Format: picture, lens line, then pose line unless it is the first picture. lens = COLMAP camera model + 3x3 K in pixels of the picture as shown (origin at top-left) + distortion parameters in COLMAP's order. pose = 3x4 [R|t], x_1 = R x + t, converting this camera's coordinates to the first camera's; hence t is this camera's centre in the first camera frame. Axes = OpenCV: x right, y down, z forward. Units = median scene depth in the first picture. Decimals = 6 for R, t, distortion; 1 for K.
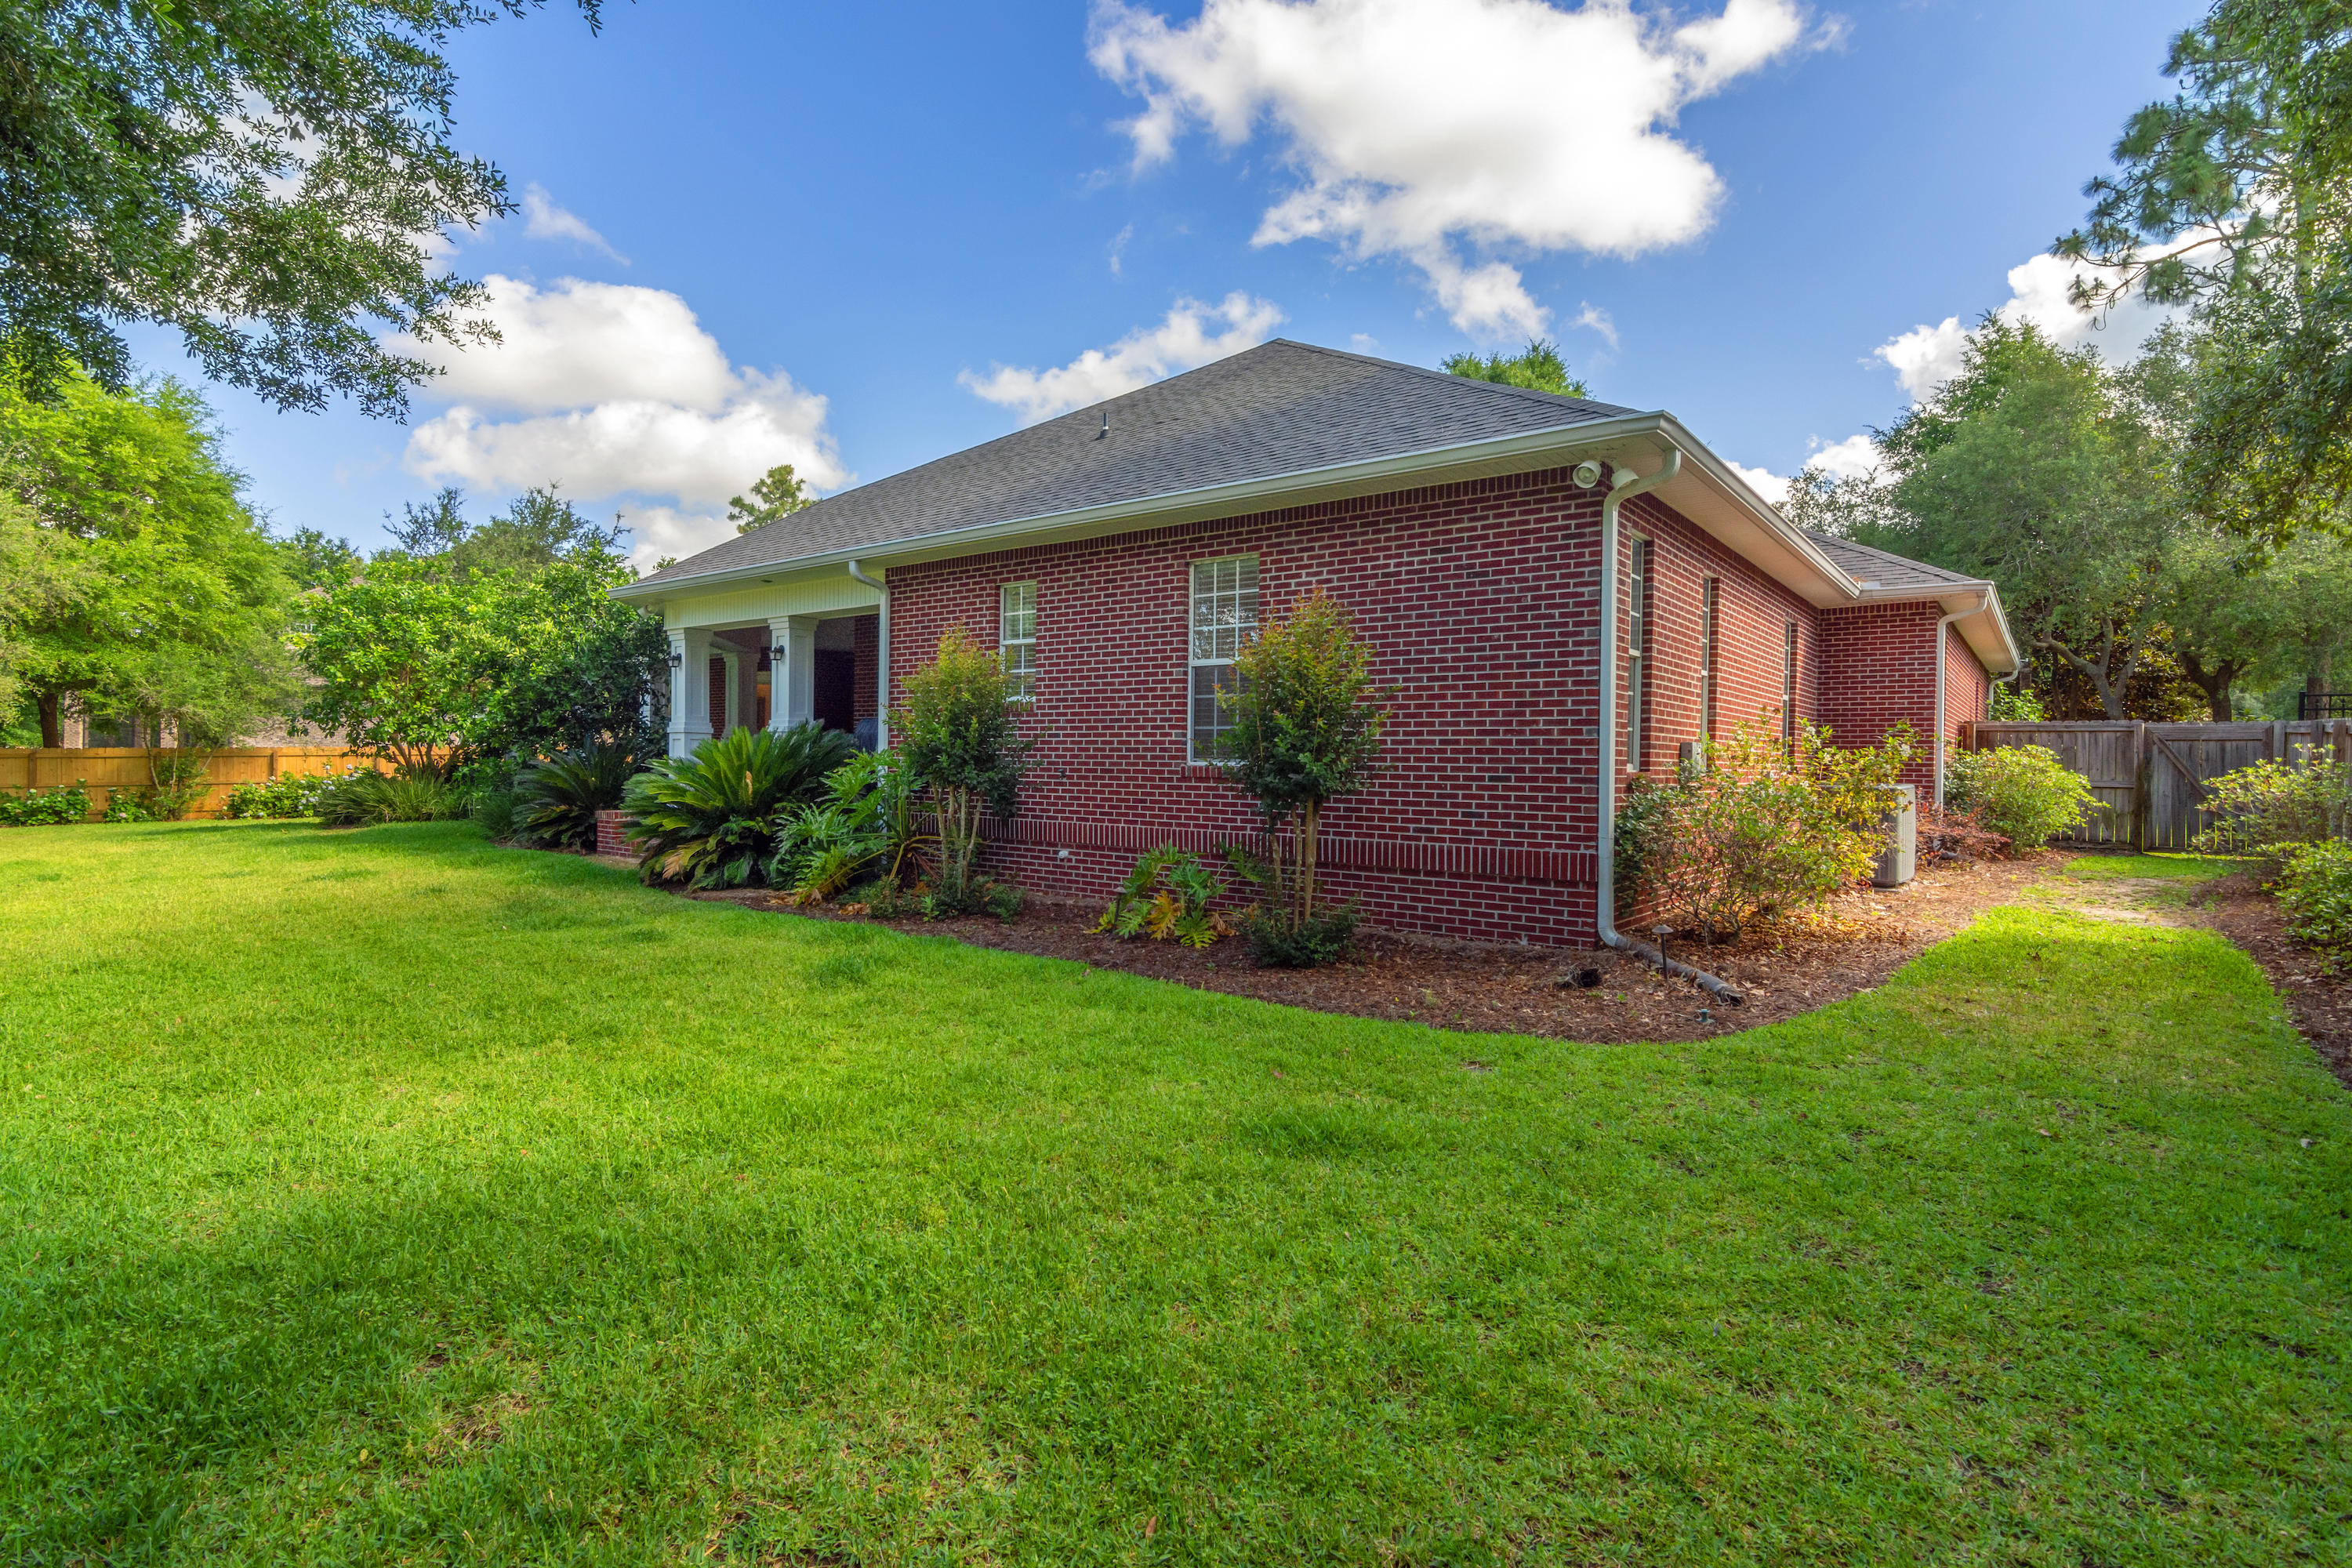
lens RADIAL K [[1131.2, 0, 1173.6], [0, 1131.2, 786.8], [0, 0, 1]] dist [-0.004861, 0.001982]
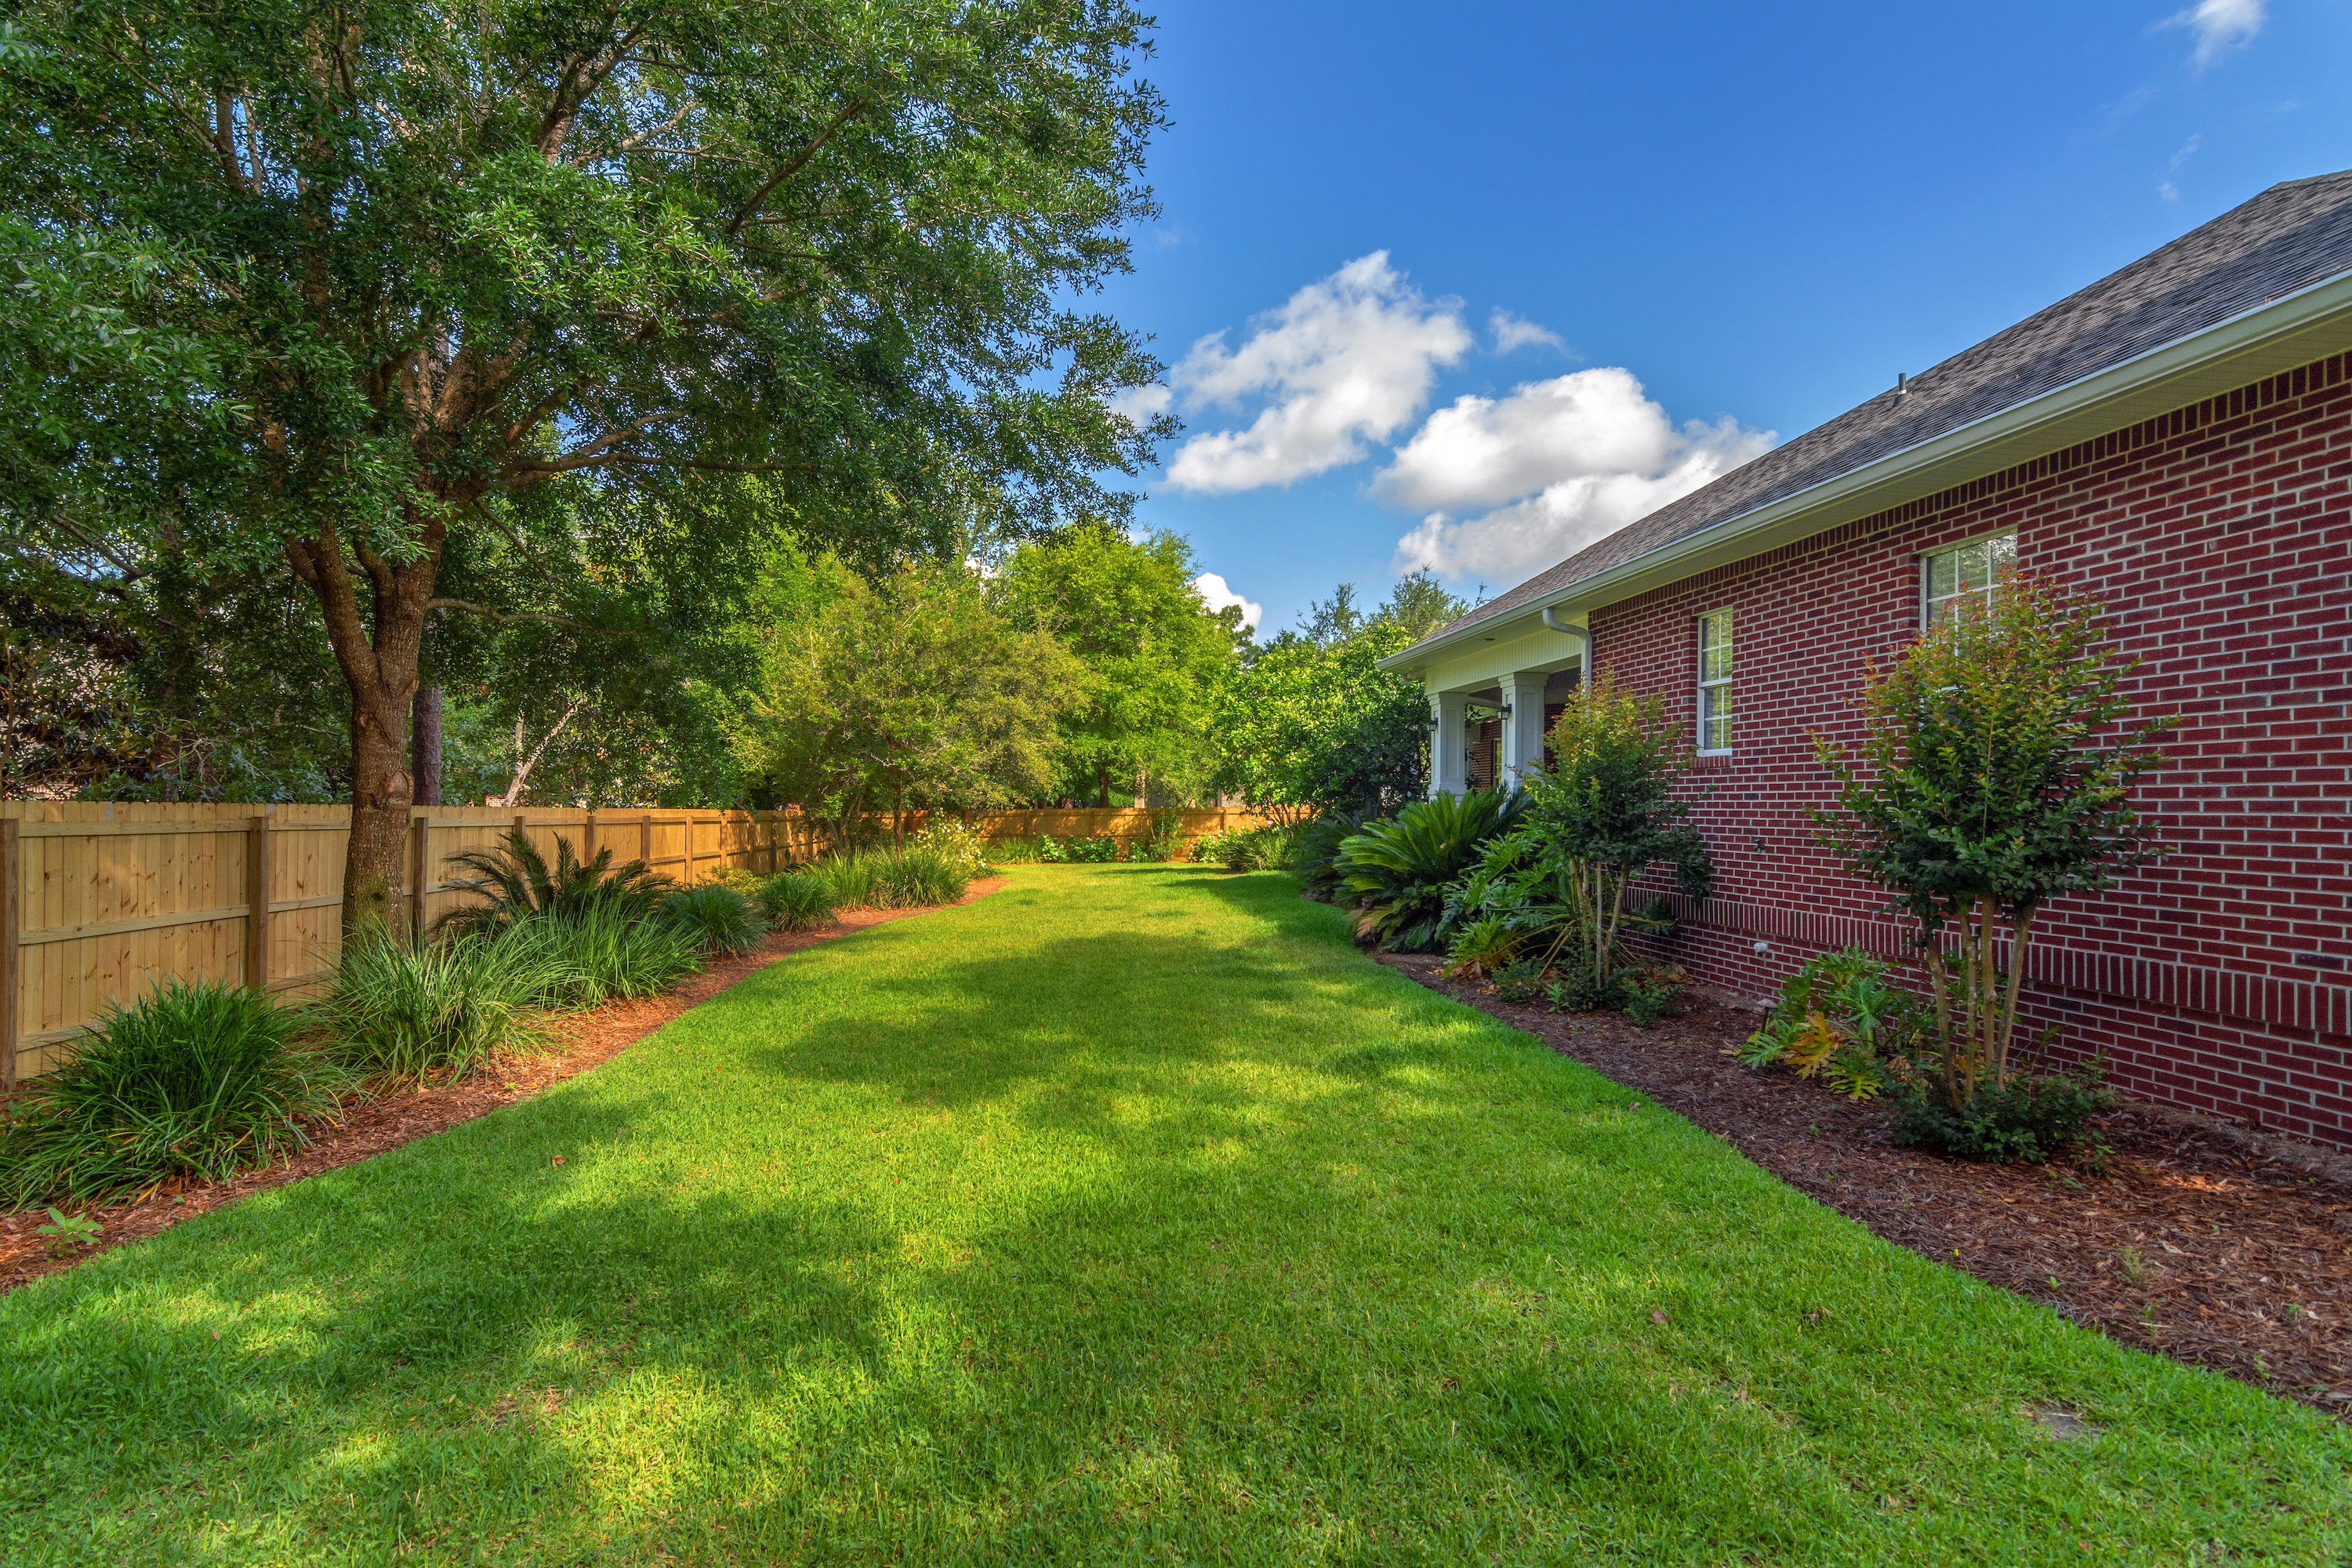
lens RADIAL K [[1131.2, 0, 1186.2], [0, 1131.2, 780.5], [0, 0, 1]] dist [-0.004861, 0.001982]
pose [[0.713793, -0.018297, -0.700118, 0.160710], [-0.020179, 0.998706, -0.046674, -0.010823], [0.700066, 0.047443, 0.712500, 0.148789]]
